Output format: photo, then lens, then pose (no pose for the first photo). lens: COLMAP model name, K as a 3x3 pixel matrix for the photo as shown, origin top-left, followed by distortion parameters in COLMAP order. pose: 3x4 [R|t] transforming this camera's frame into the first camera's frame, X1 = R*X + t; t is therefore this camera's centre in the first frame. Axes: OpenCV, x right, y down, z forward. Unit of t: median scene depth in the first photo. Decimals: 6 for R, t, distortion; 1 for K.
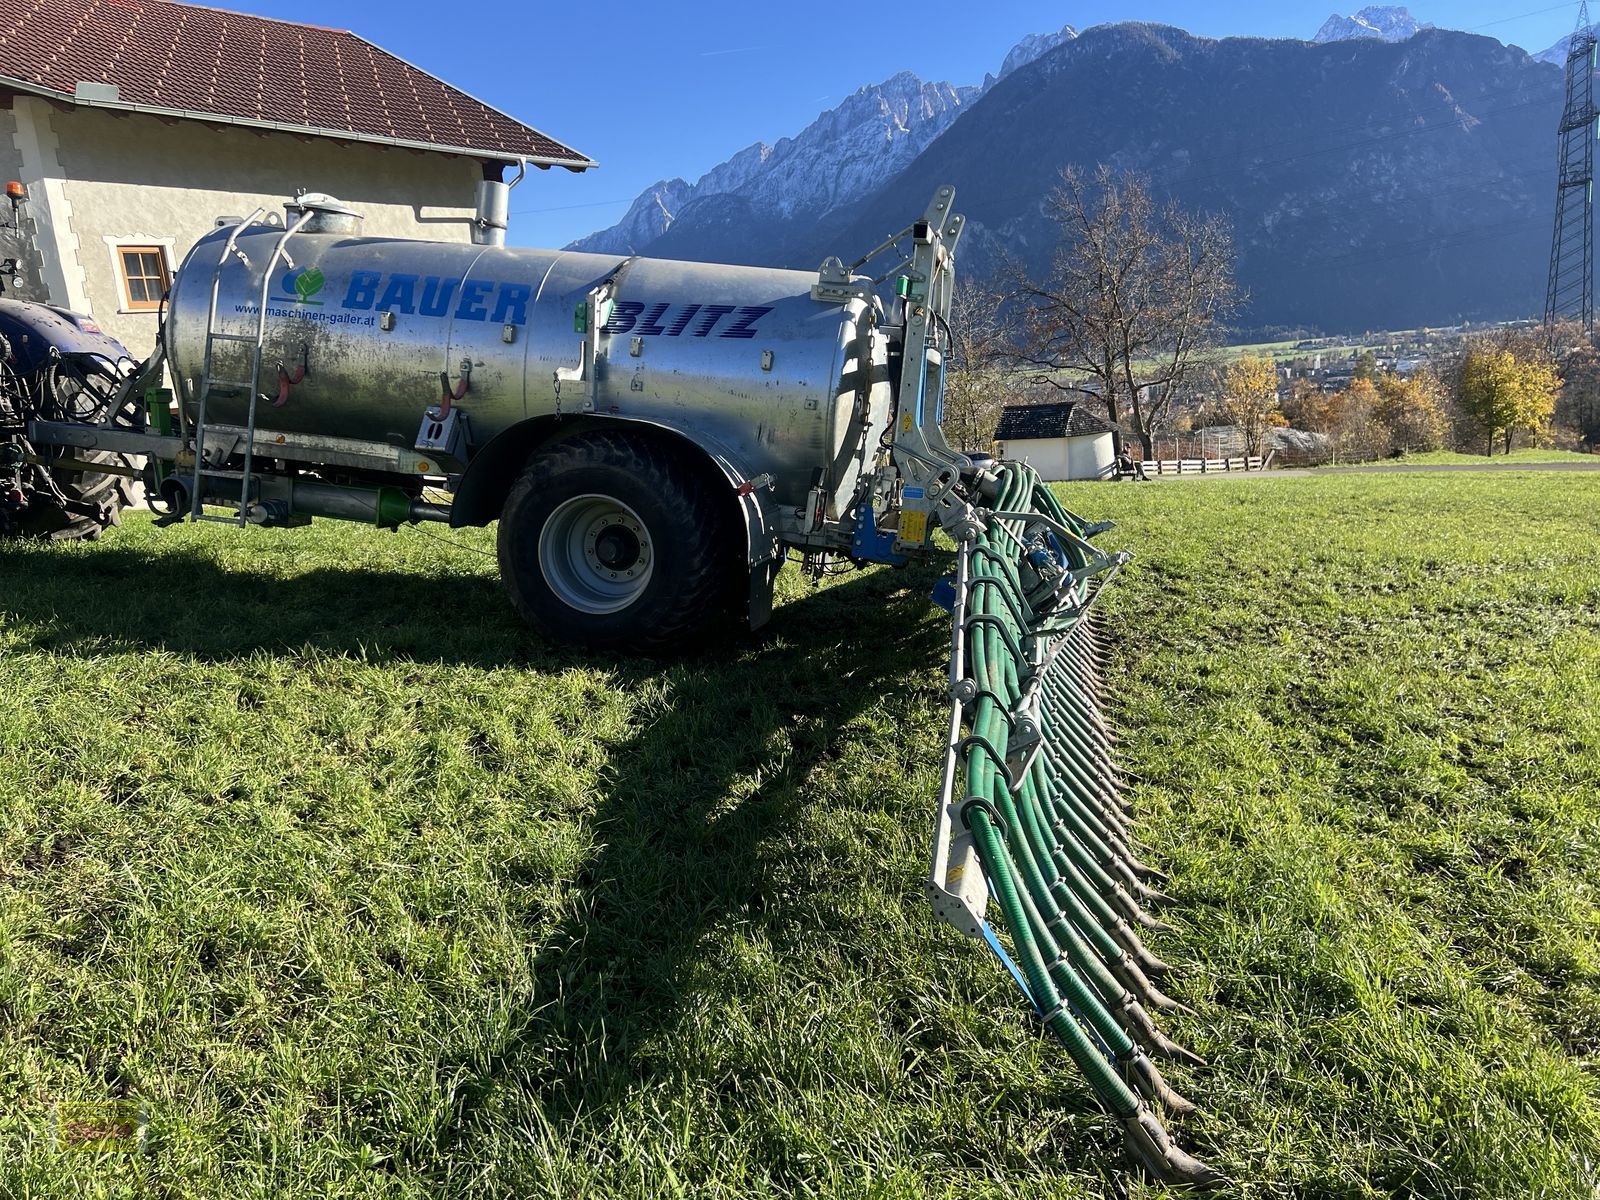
lens RADIAL K [[1185.7, 0, 793.1], [0, 1185.7, 617.0], [0, 0, 1]] dist [0.052701, -0.069687]
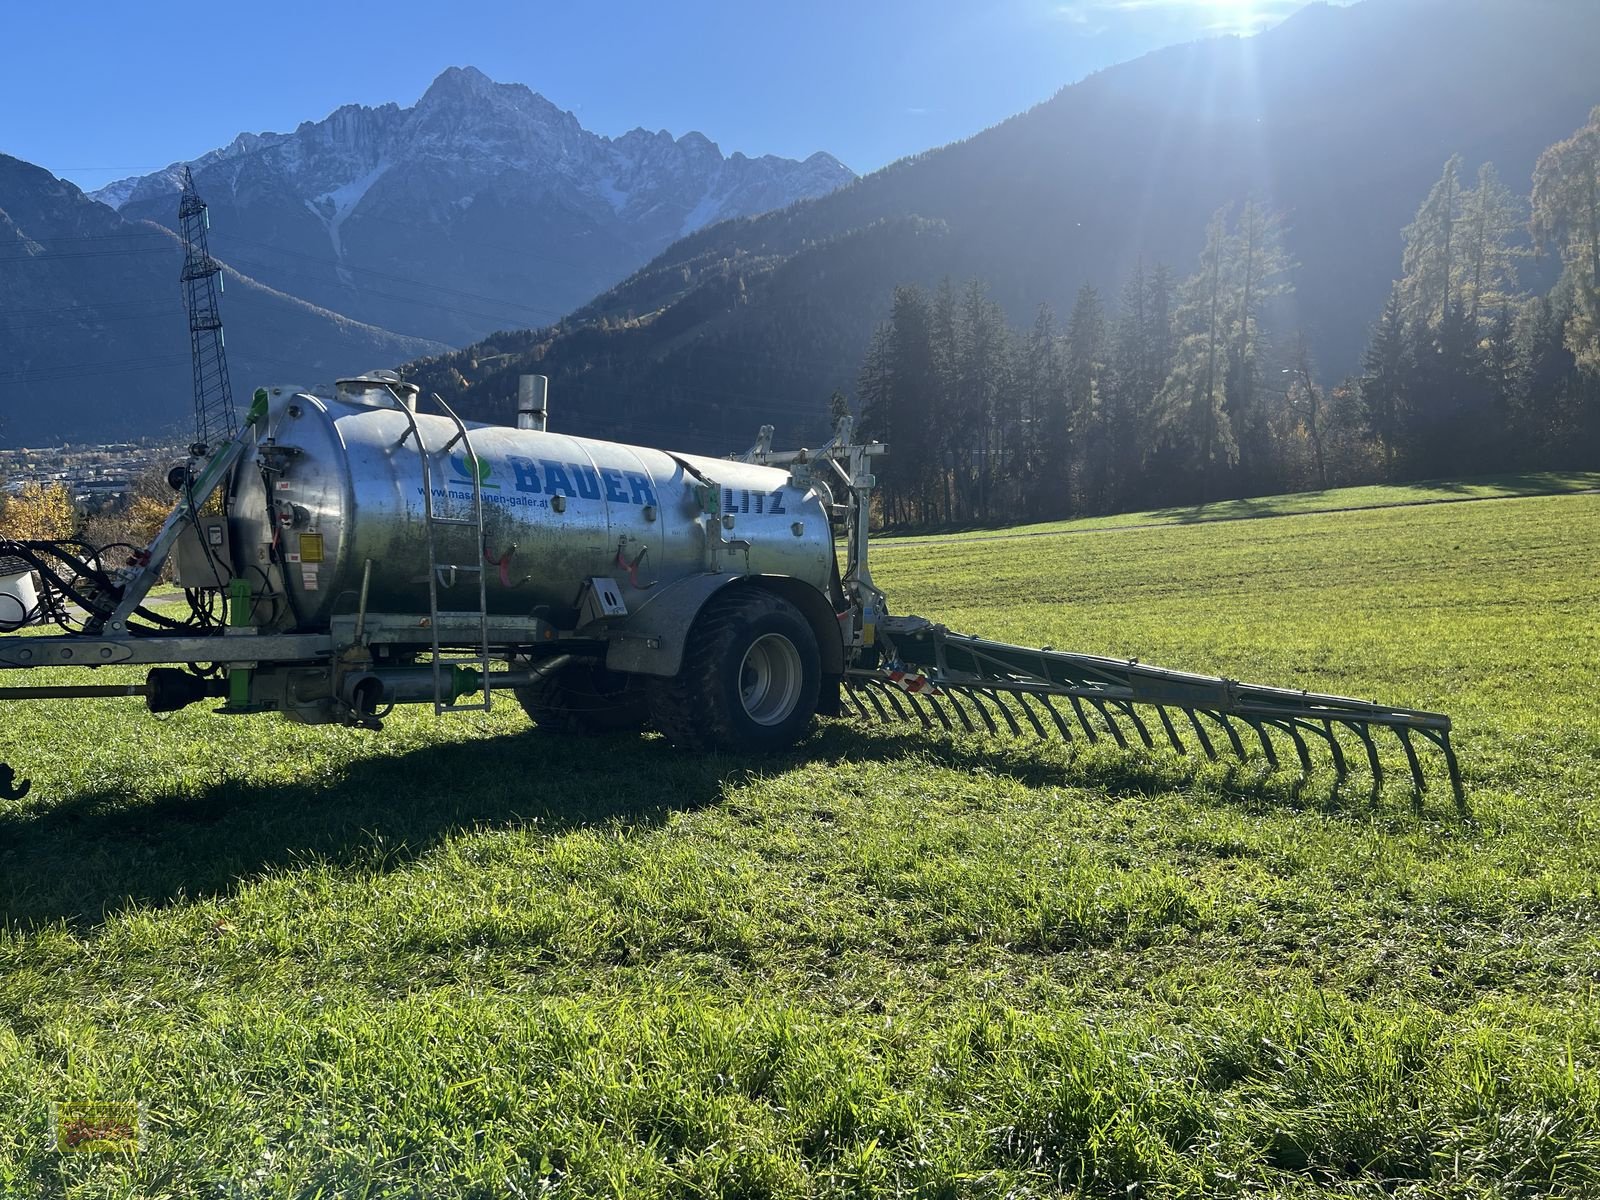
lens RADIAL K [[1185.7, 0, 793.1], [0, 1185.7, 617.0], [0, 0, 1]] dist [0.052701, -0.069687]
pose [[0.491836, -0.091986, 0.865815, -1.161538], [0.176280, 0.984330, 0.004439, -0.110651], [-0.852656, 0.150443, 0.500344, 0.284252]]
